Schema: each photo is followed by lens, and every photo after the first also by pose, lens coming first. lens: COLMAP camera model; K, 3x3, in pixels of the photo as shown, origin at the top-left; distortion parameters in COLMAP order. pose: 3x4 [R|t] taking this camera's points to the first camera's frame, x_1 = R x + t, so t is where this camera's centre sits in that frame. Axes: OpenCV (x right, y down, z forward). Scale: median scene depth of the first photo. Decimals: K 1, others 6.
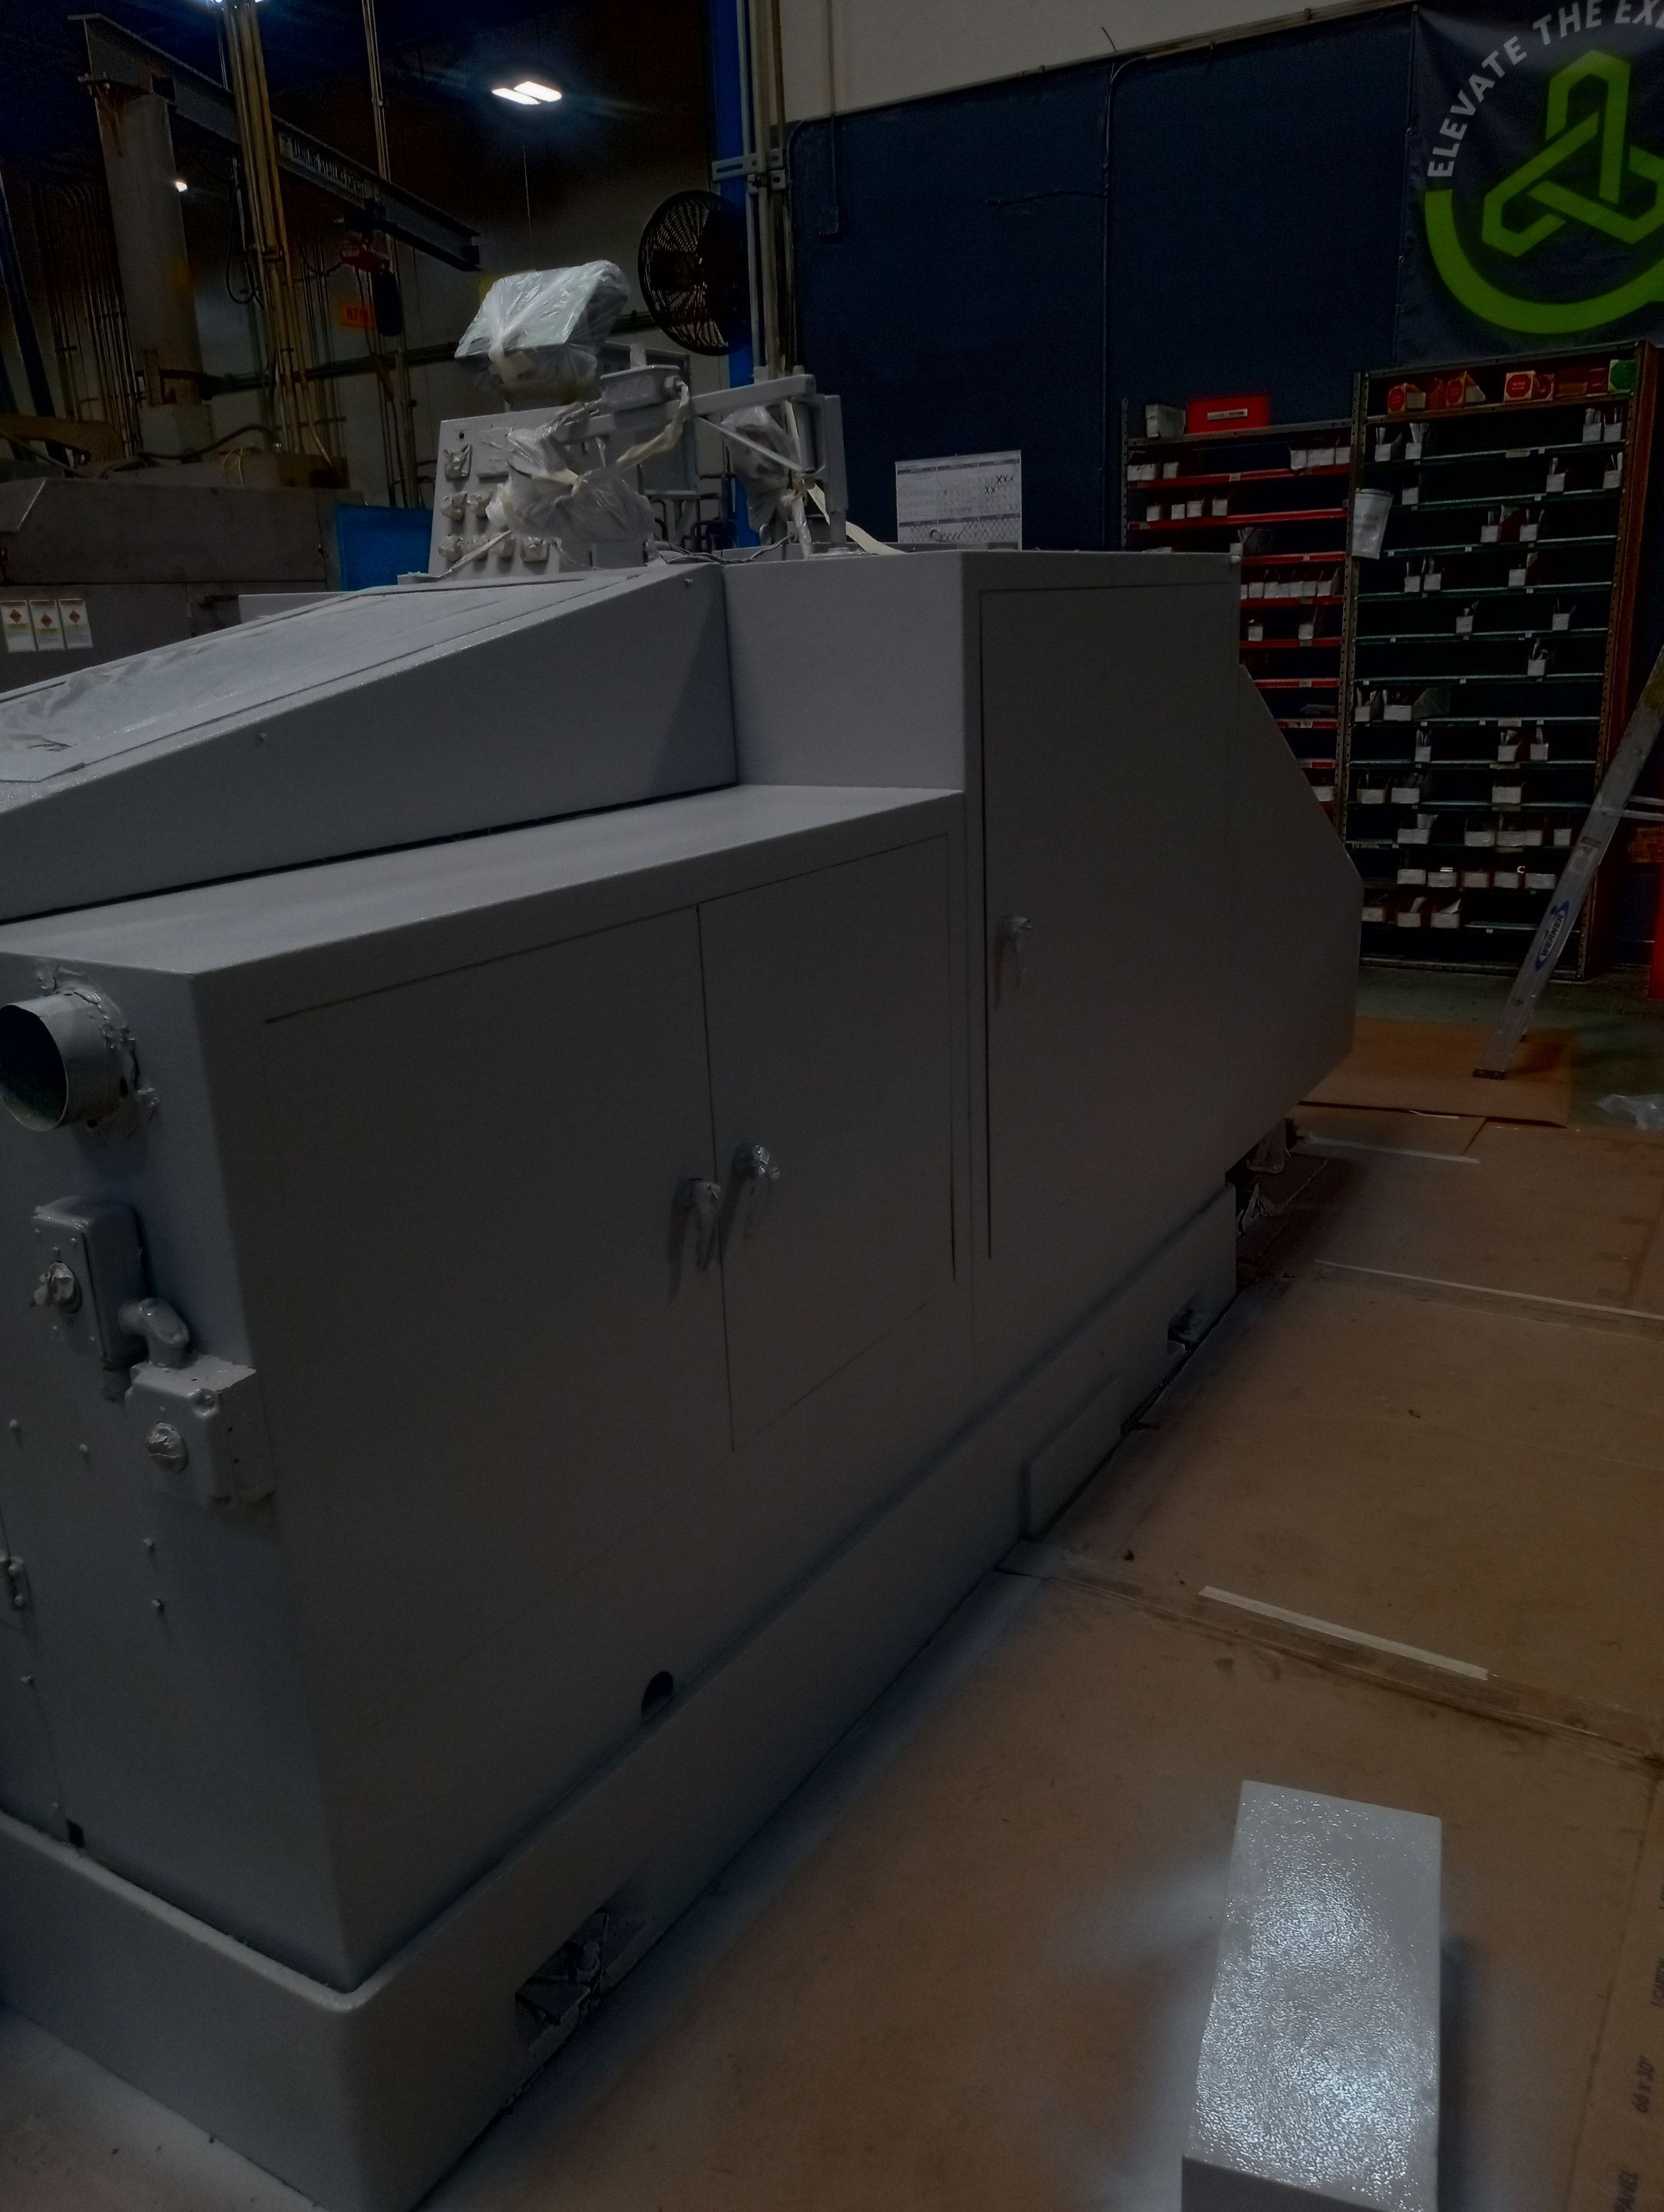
lens RADIAL K [[1657.6, 0, 829.5], [0, 1657.6, 1114.2], [0, 0, 1]] dist [-0.015905, 0.019736]
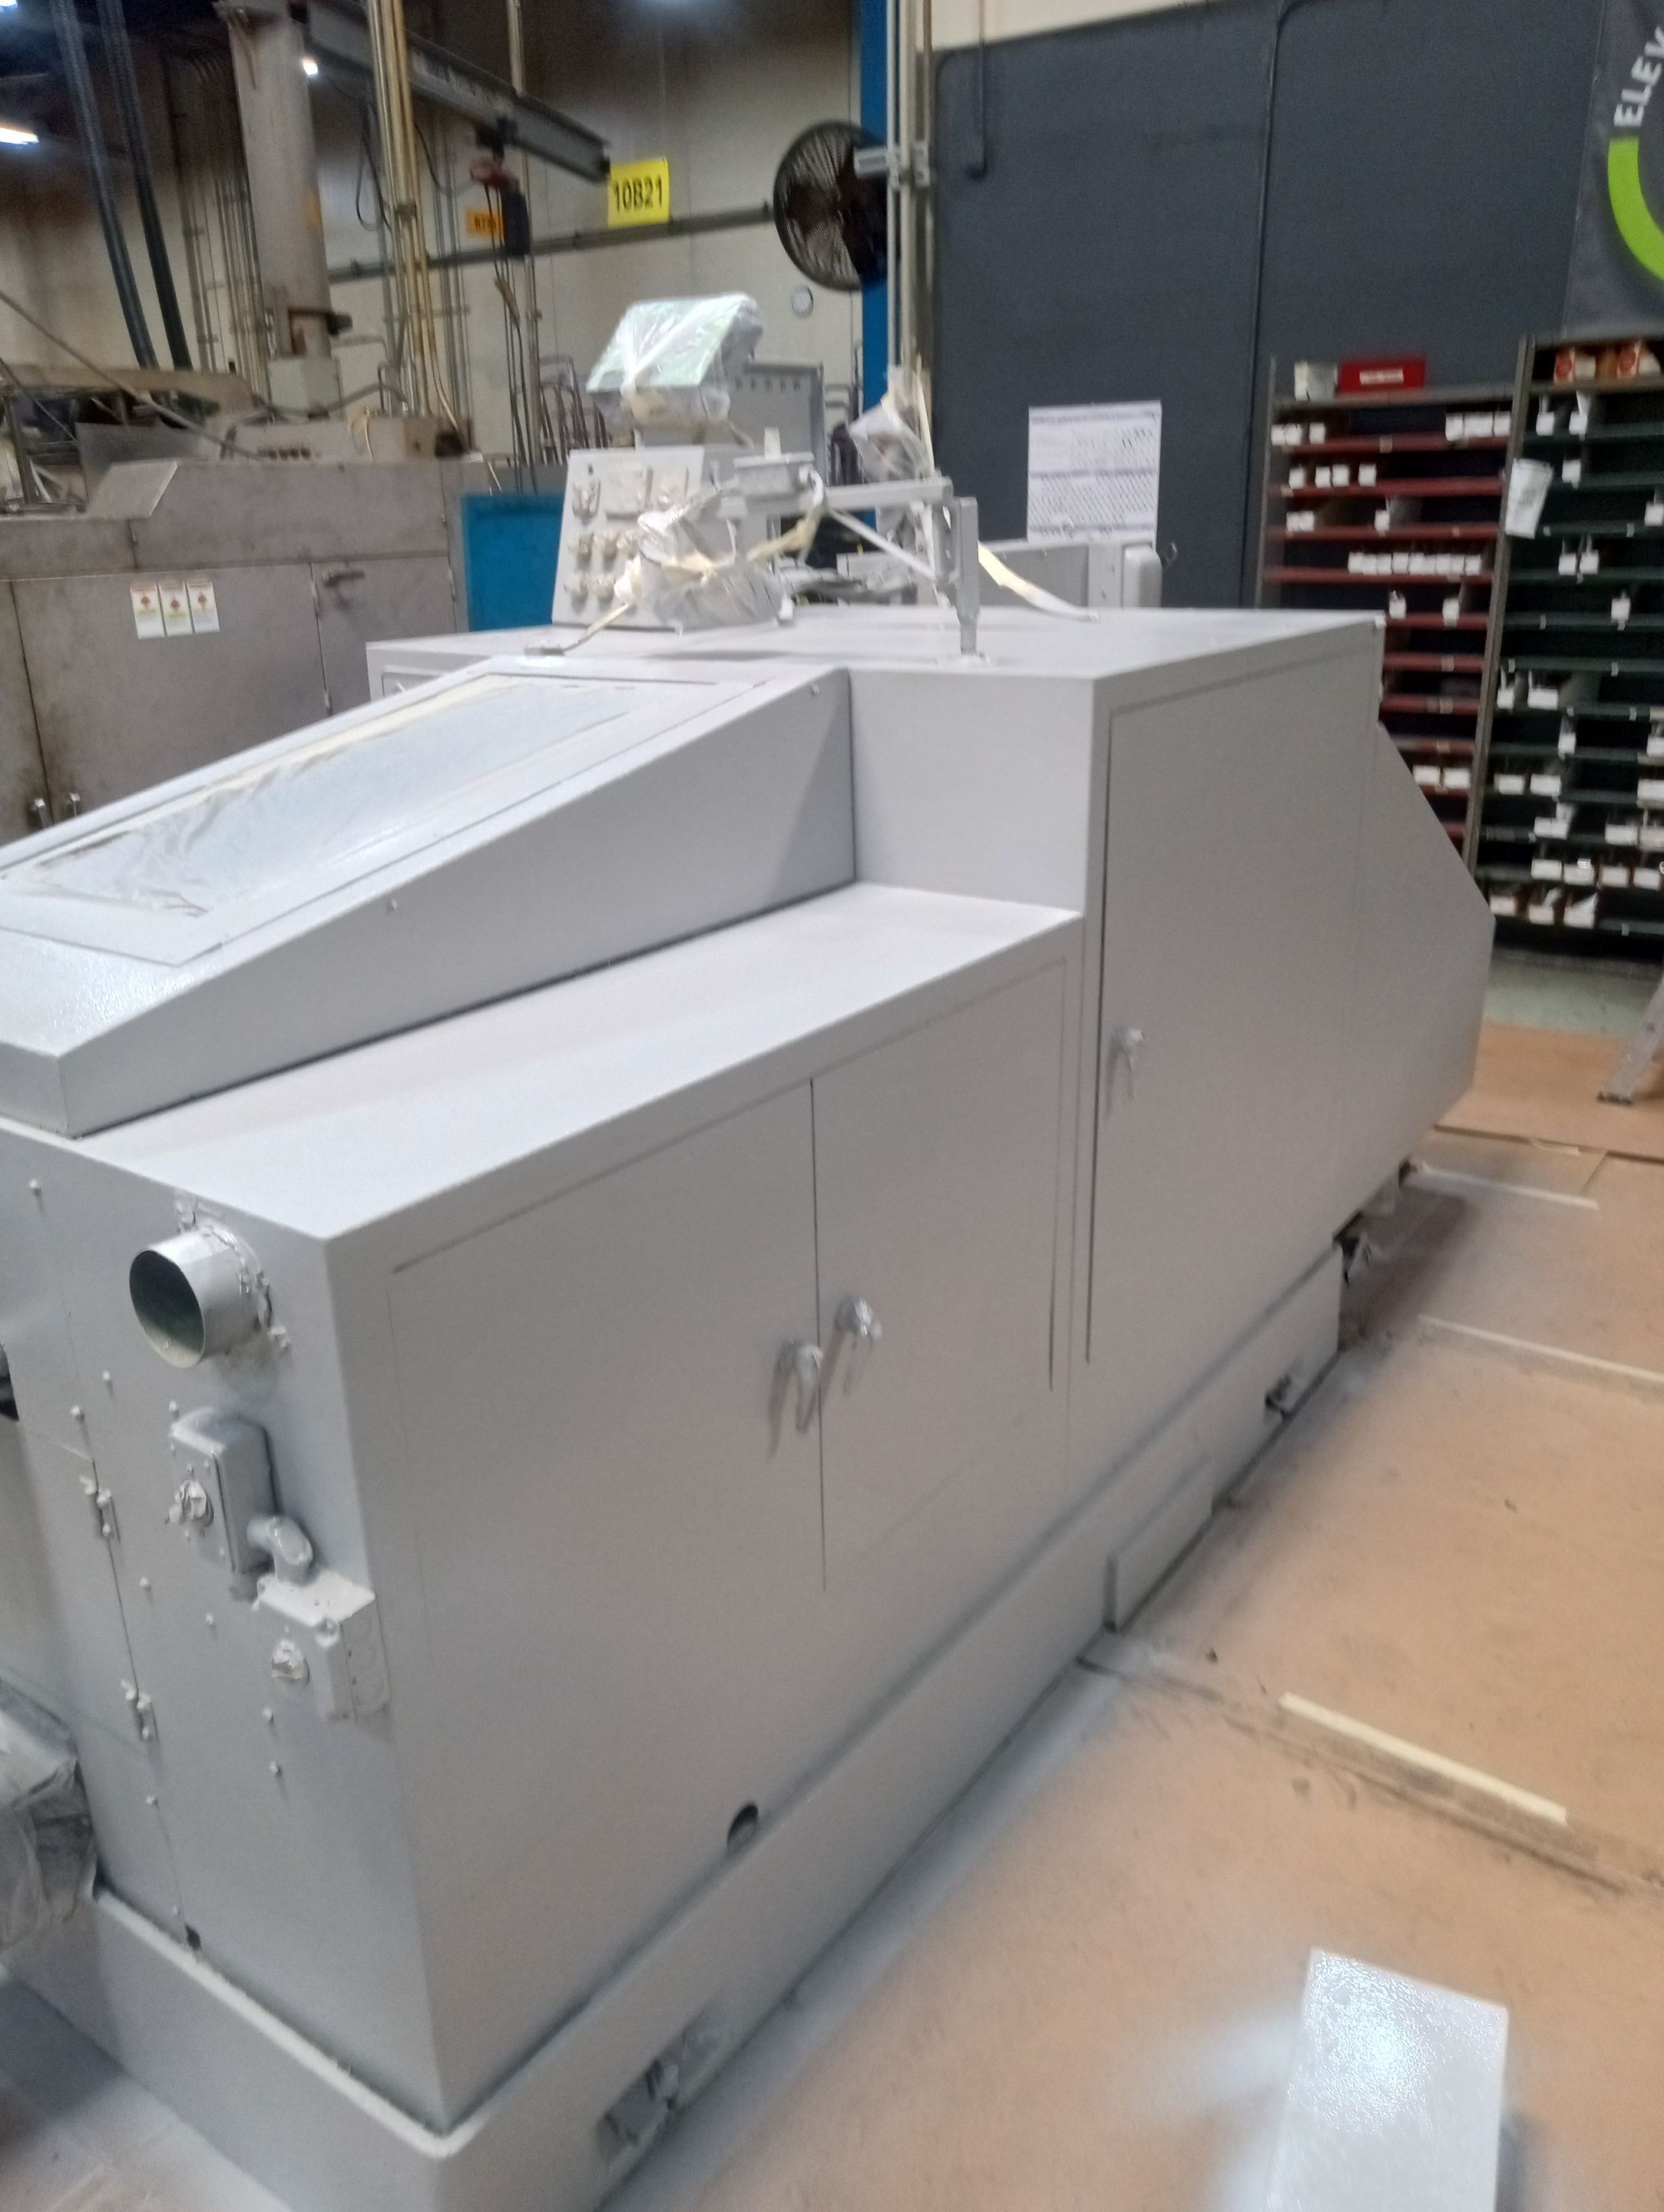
lens RADIAL K [[1668.3, 0, 832.0], [0, 1668.3, 1106.0], [0, 0, 1]] dist [-0.000924, 0.006807]
pose [[0.997405, 0.042909, -0.057812, -0.003000], [-0.039510, 0.997493, 0.058713, -0.065660], [0.060186, -0.056277, 0.996599, -0.005086]]
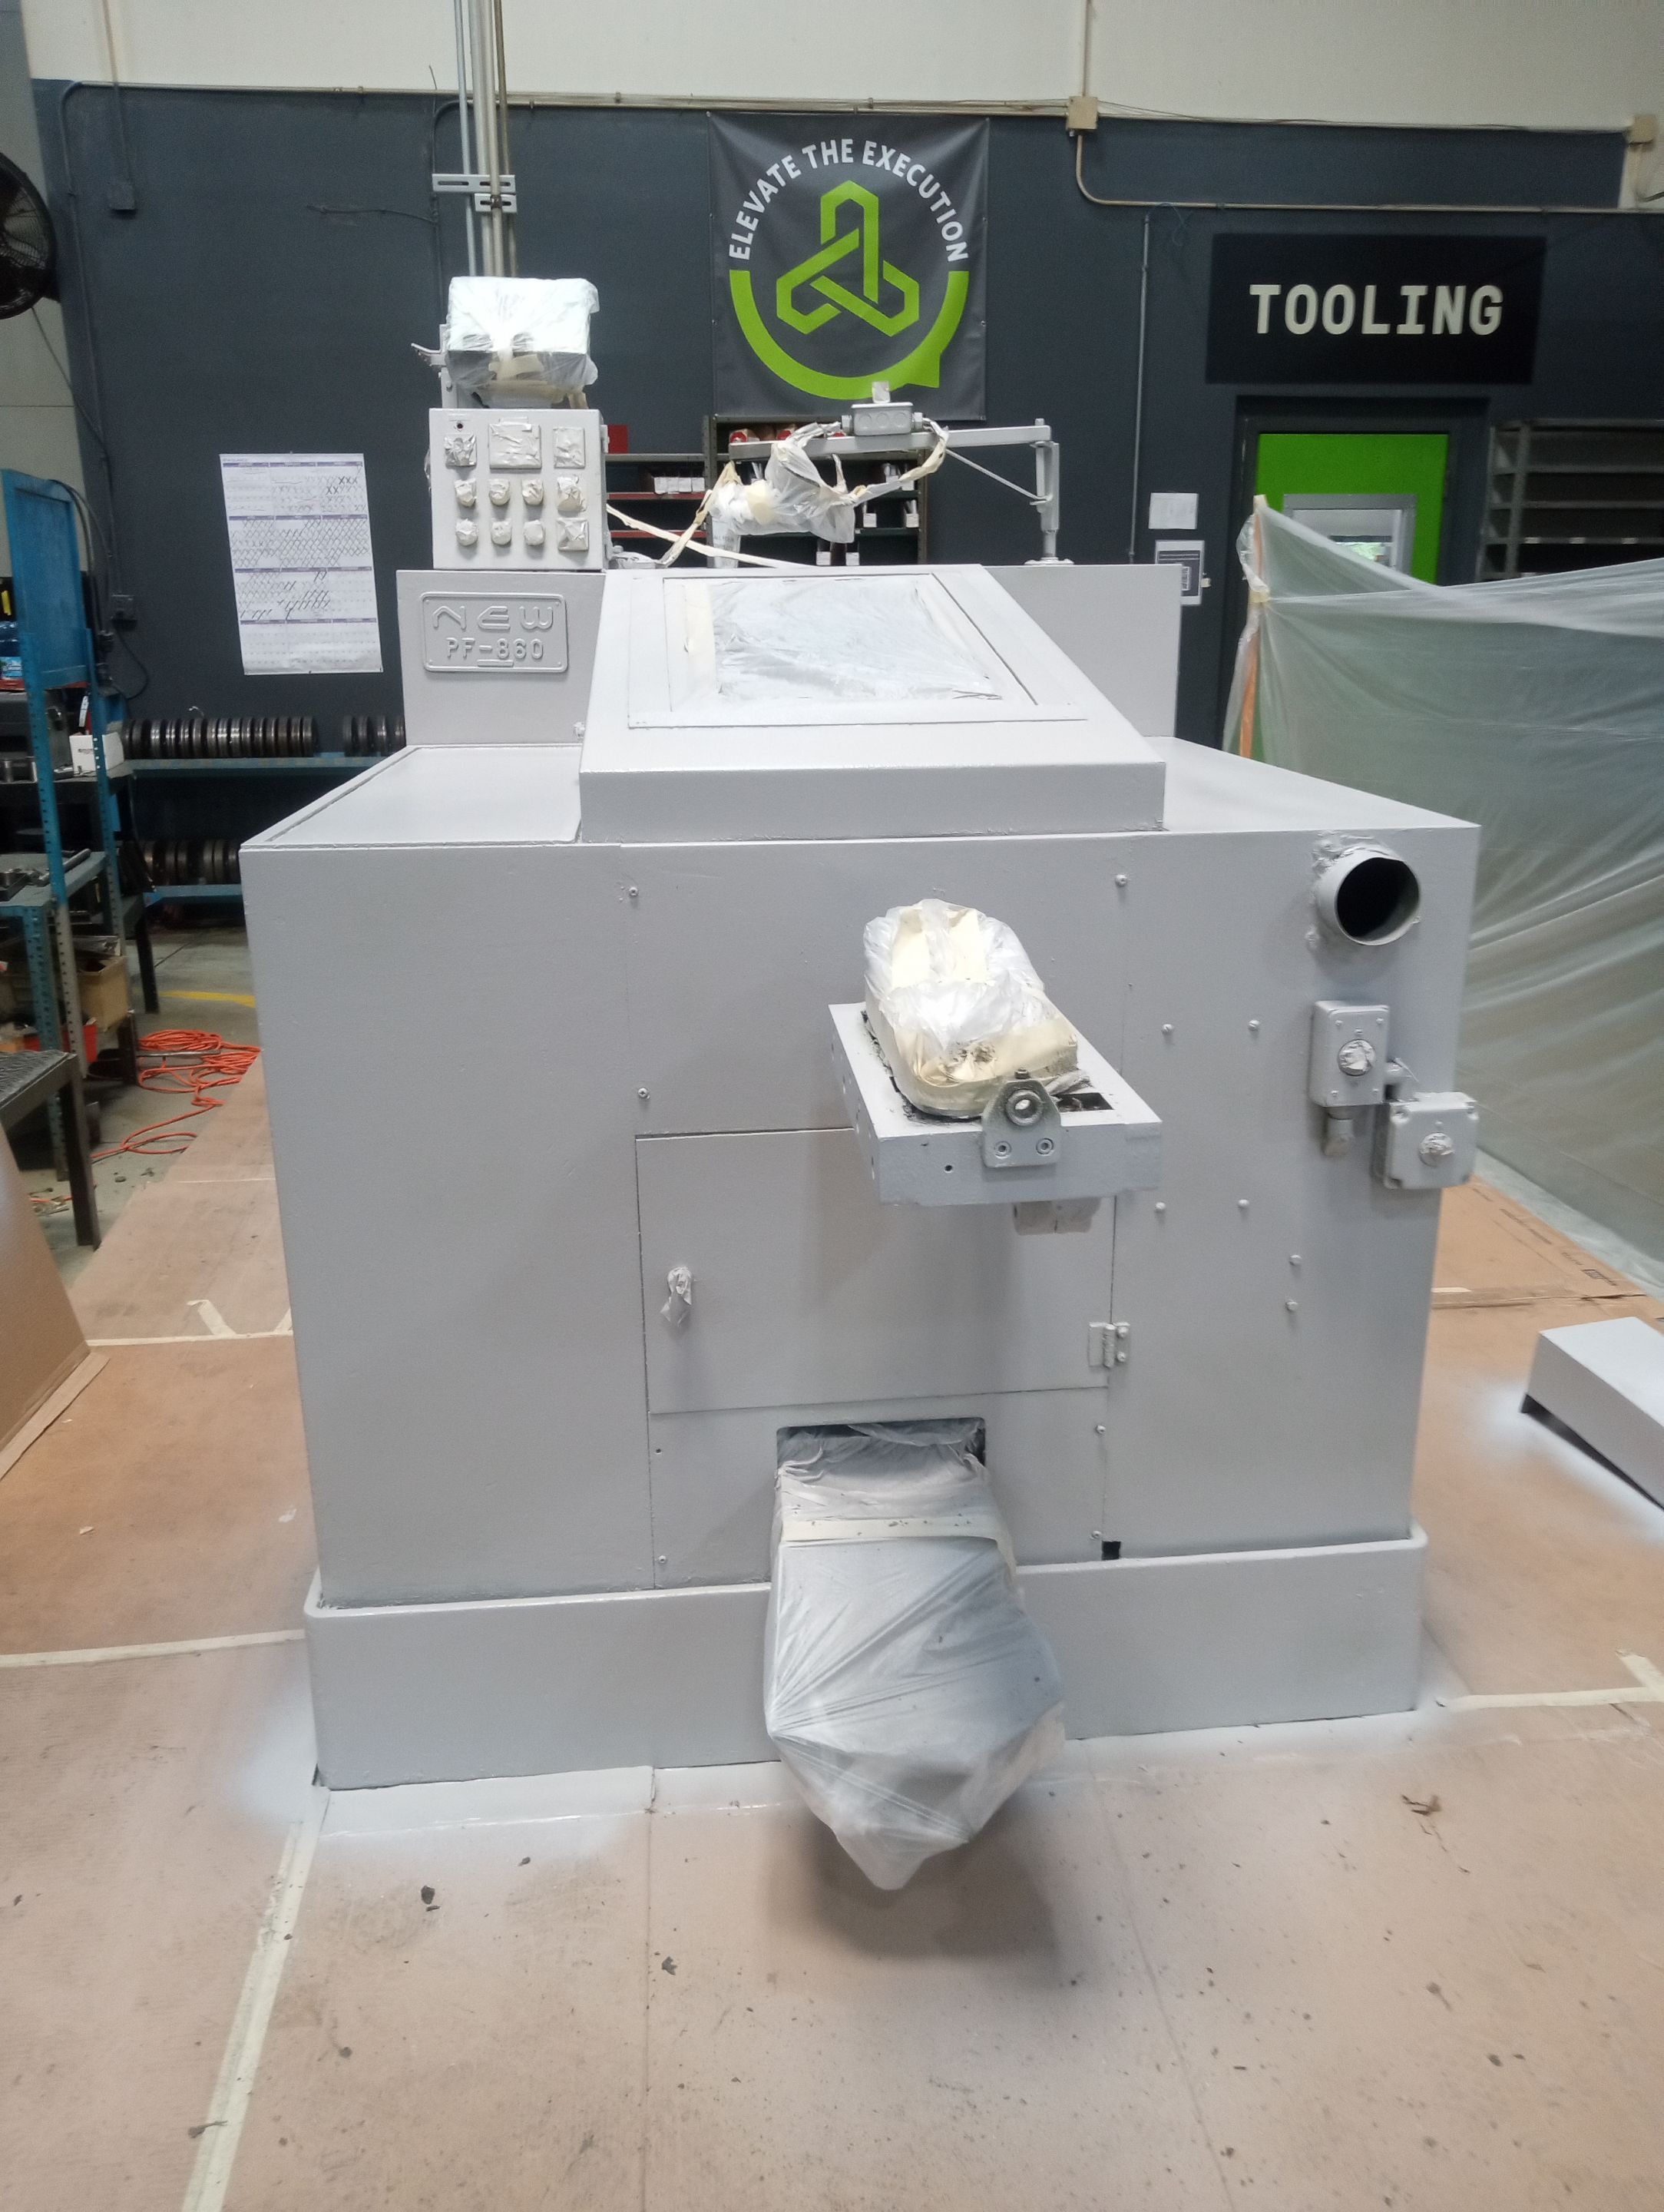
lens RADIAL K [[1657.6, 0, 829.5], [0, 1657.6, 1114.2], [0, 0, 1]] dist [-0.015905, 0.019736]
pose [[0.800107, -0.146044, 0.581807, -0.488248], [0.149360, 0.987866, 0.042570, 0.006718], [-0.580965, 0.052838, 0.812212, 0.026999]]
